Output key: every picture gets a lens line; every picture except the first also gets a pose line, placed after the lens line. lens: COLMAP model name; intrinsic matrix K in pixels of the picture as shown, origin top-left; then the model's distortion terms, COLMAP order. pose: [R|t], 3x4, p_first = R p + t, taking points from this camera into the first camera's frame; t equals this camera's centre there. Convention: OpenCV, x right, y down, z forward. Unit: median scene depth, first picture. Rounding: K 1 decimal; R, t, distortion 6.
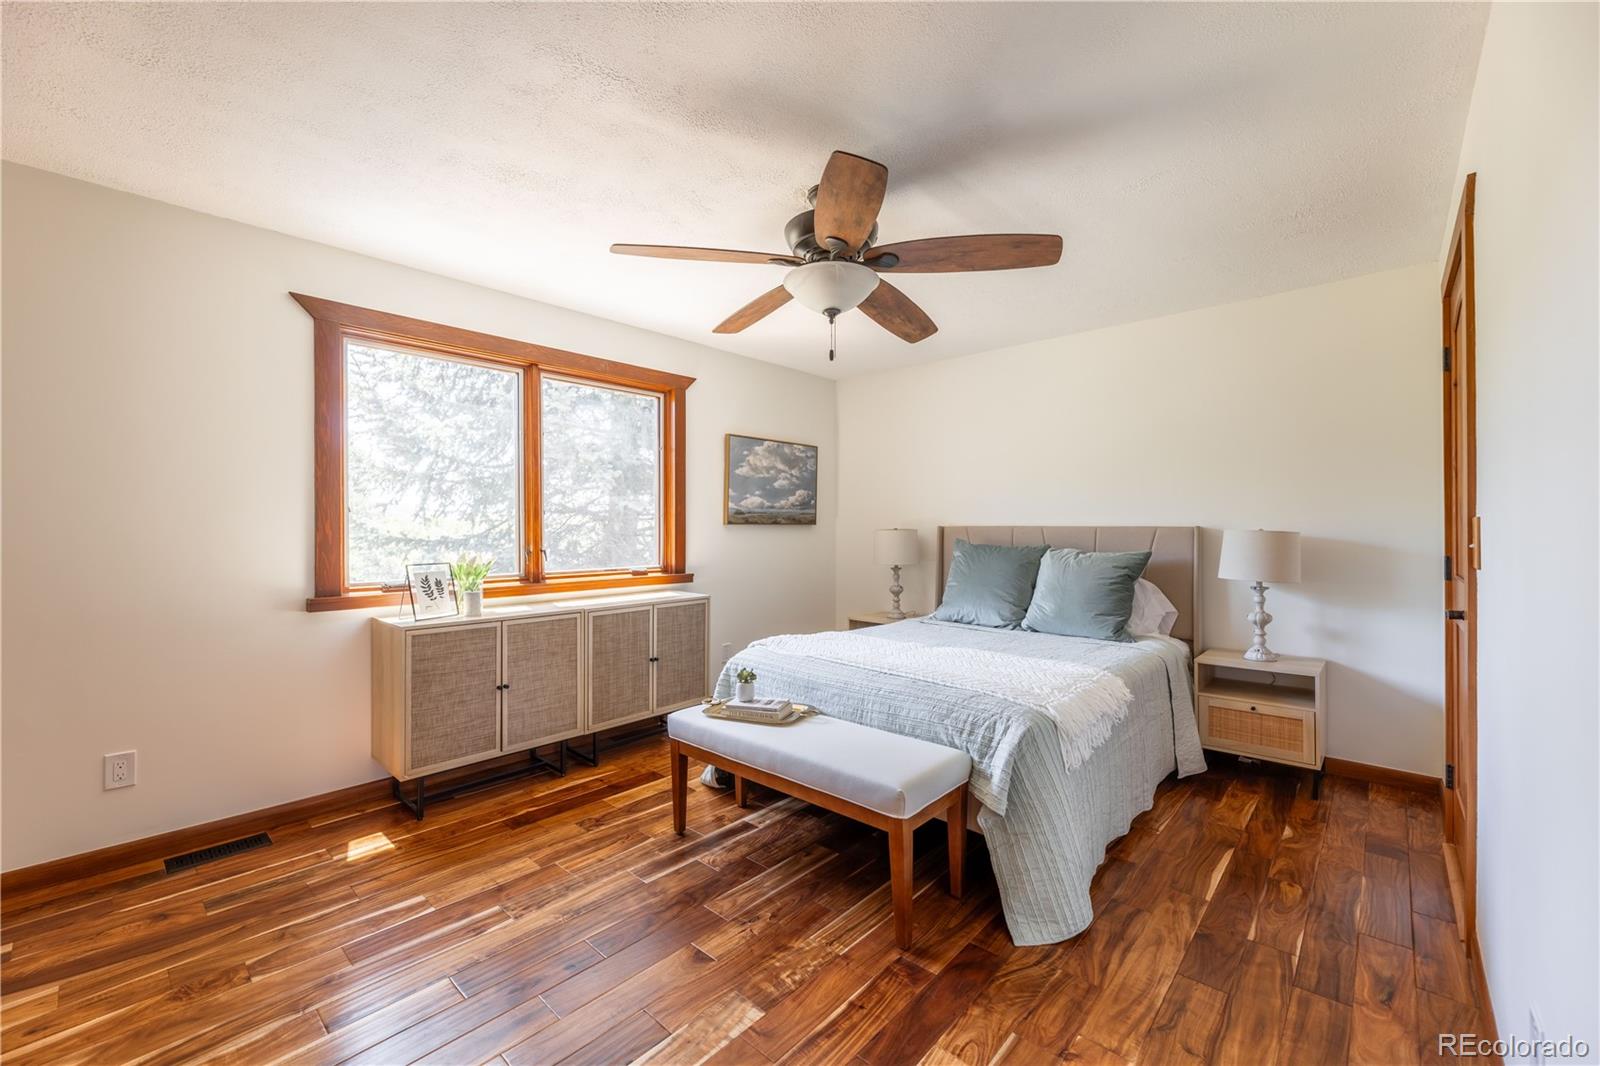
lens RADIAL K [[639.3, 0, 802.3], [0, 639.3, 530.7], [0, 0, 1]] dist [-0.004134, -0.000173]
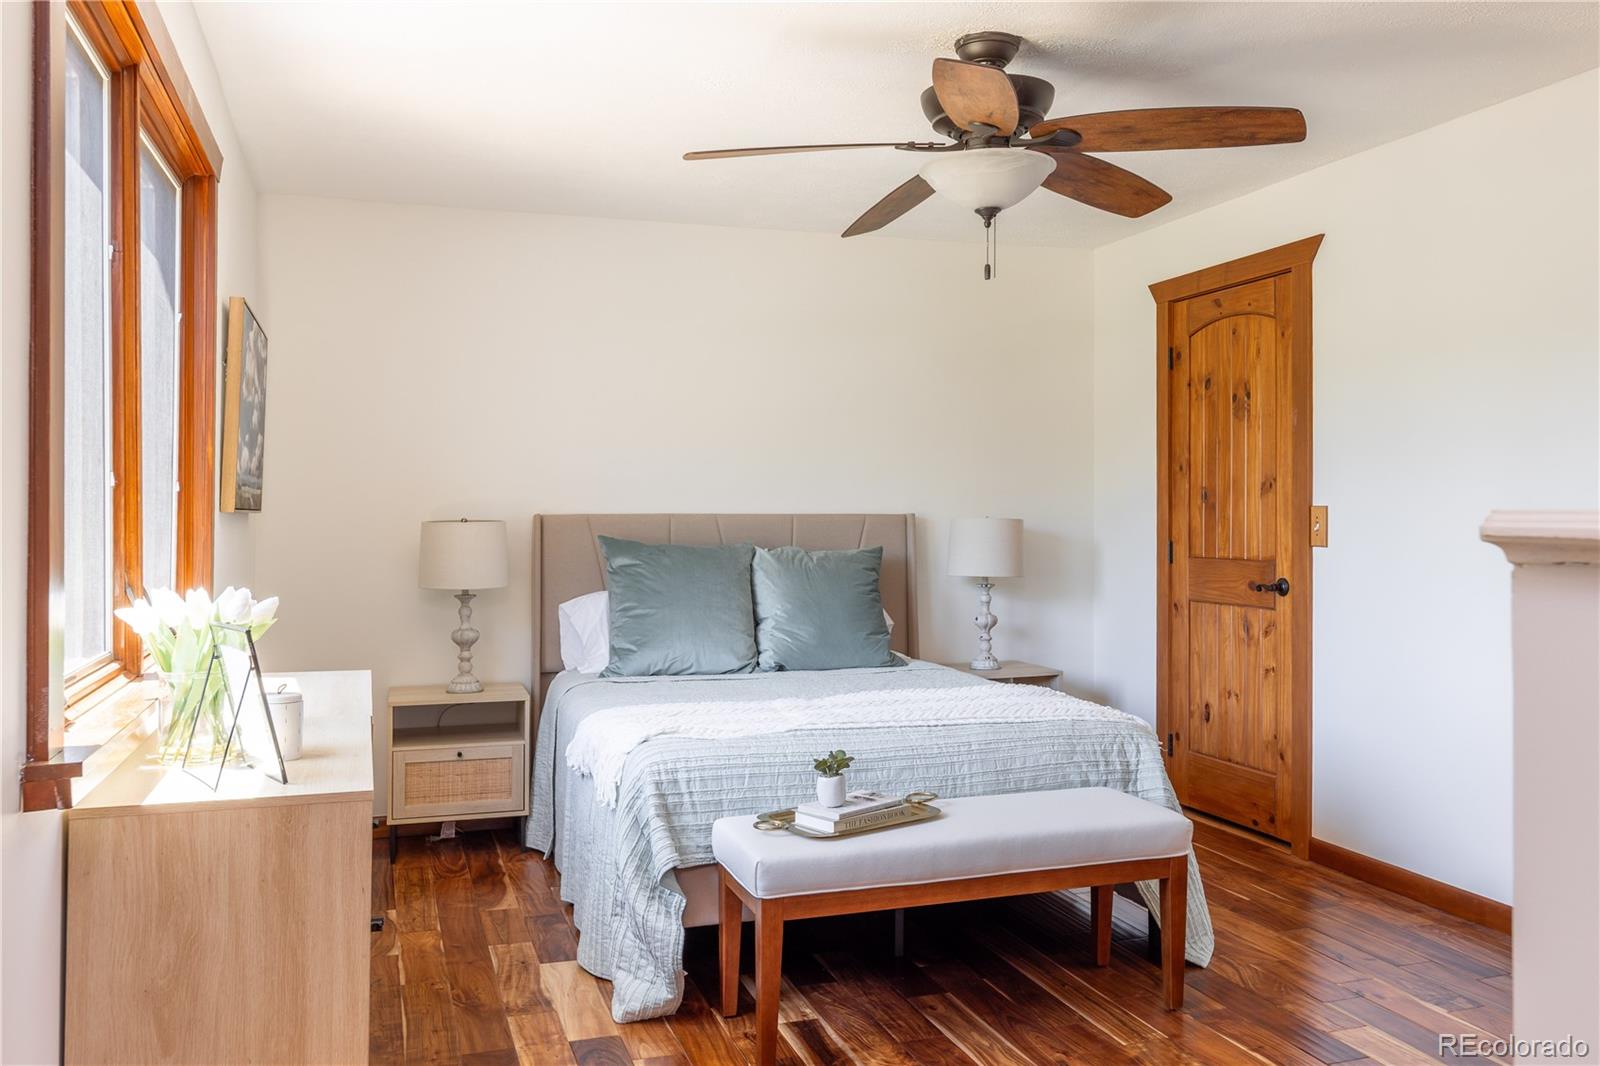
lens RADIAL K [[1341.6, 0, 804.6], [0, 1341.6, 523.9], [0, 0, 1]] dist [-0.001493, -0.003723]
pose [[0.487115, -0.008257, 0.873299, -1.211046], [0.007968, 0.999956, 0.005011, -0.004951], [-0.873301, 0.004517, 0.487159, 0.411451]]
